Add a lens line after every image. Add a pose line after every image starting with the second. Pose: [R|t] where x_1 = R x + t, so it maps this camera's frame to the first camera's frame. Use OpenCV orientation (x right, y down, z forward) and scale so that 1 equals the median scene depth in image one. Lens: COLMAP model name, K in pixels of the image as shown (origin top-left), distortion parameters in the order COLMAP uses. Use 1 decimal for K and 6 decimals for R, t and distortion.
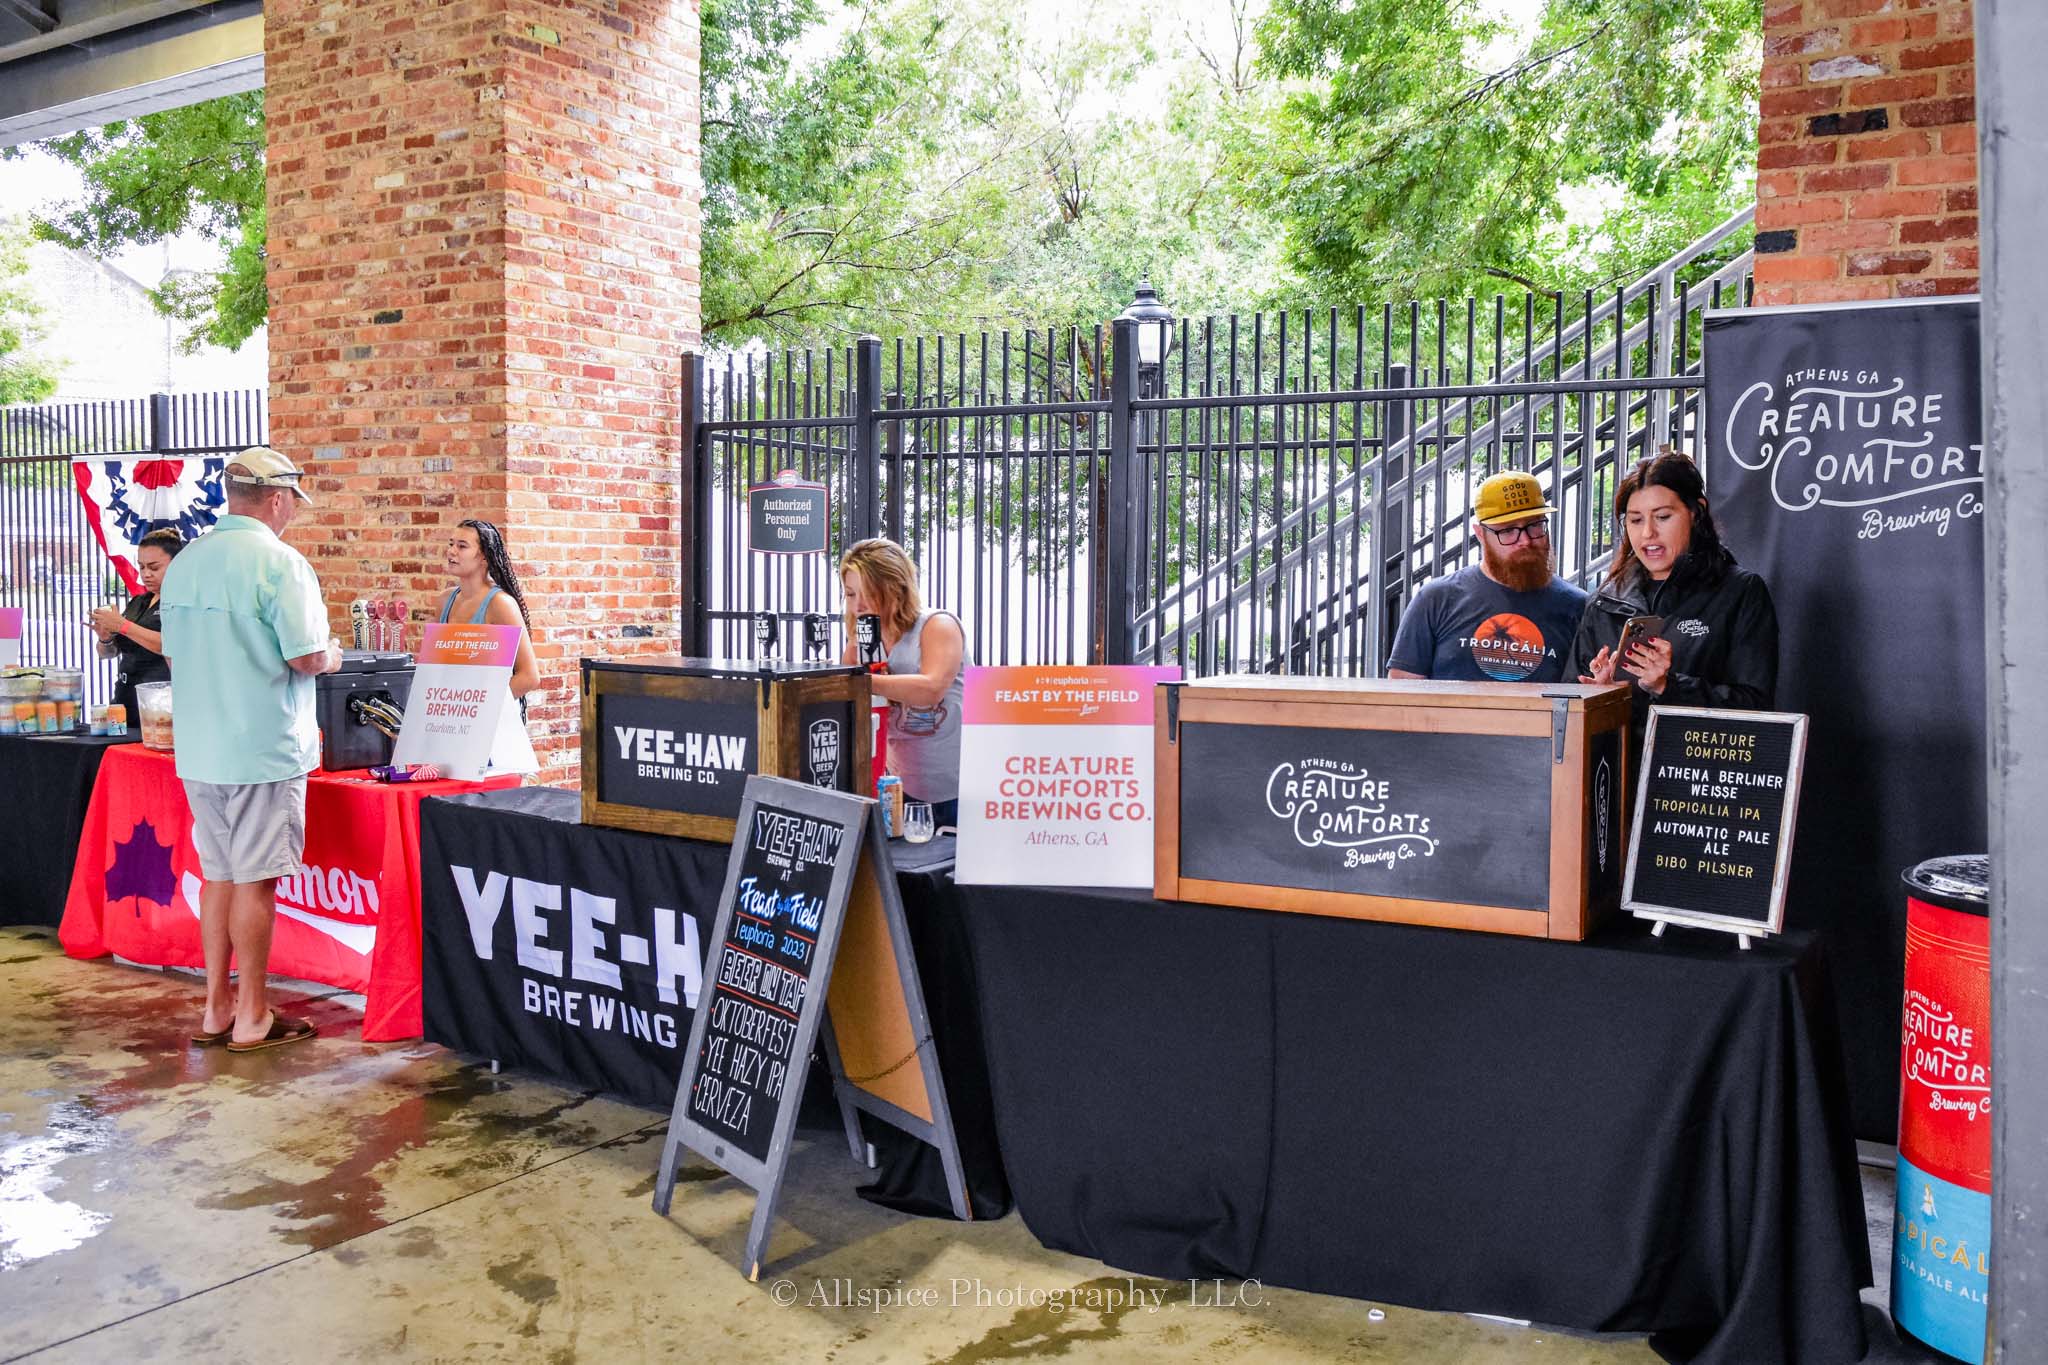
lens RADIAL K [[1818.4, 0, 1024.0], [0, 1818.4, 682.5], [0, 0, 1]] dist [0.003062, 0.008435]
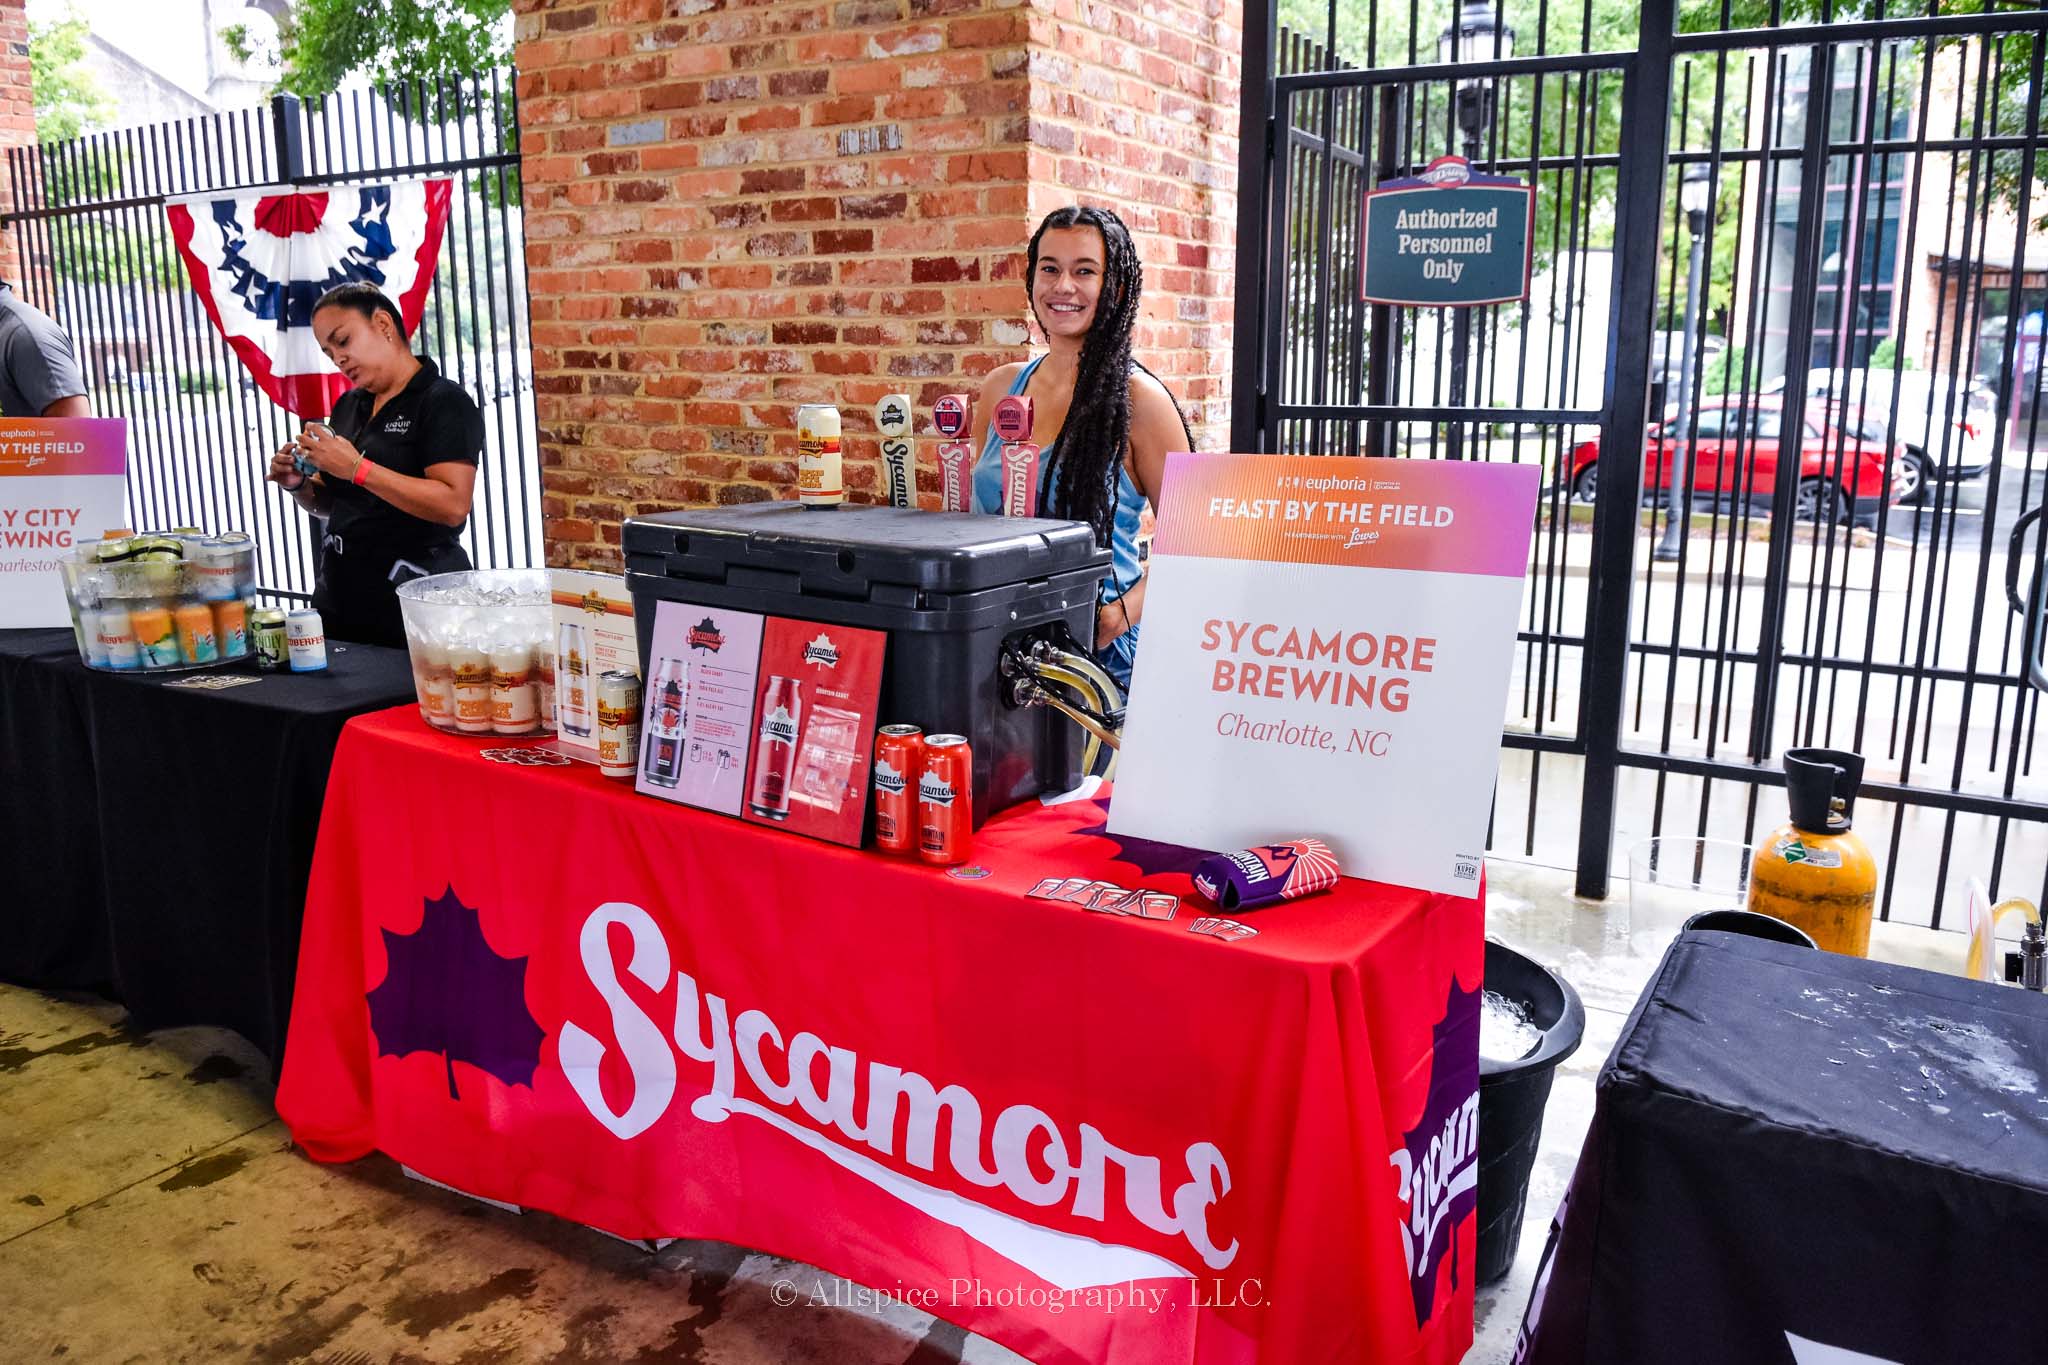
lens RADIAL K [[1554.1, 0, 1024.0], [0, 1554.1, 682.5], [0, 0, 1]] dist [-0.035874, 0.008953]
pose [[0.999459, -0.015977, 0.028756, -0.281383], [0.011627, 0.989283, 0.145546, -0.025235], [-0.030773, -0.145132, 0.988934, 0.500297]]
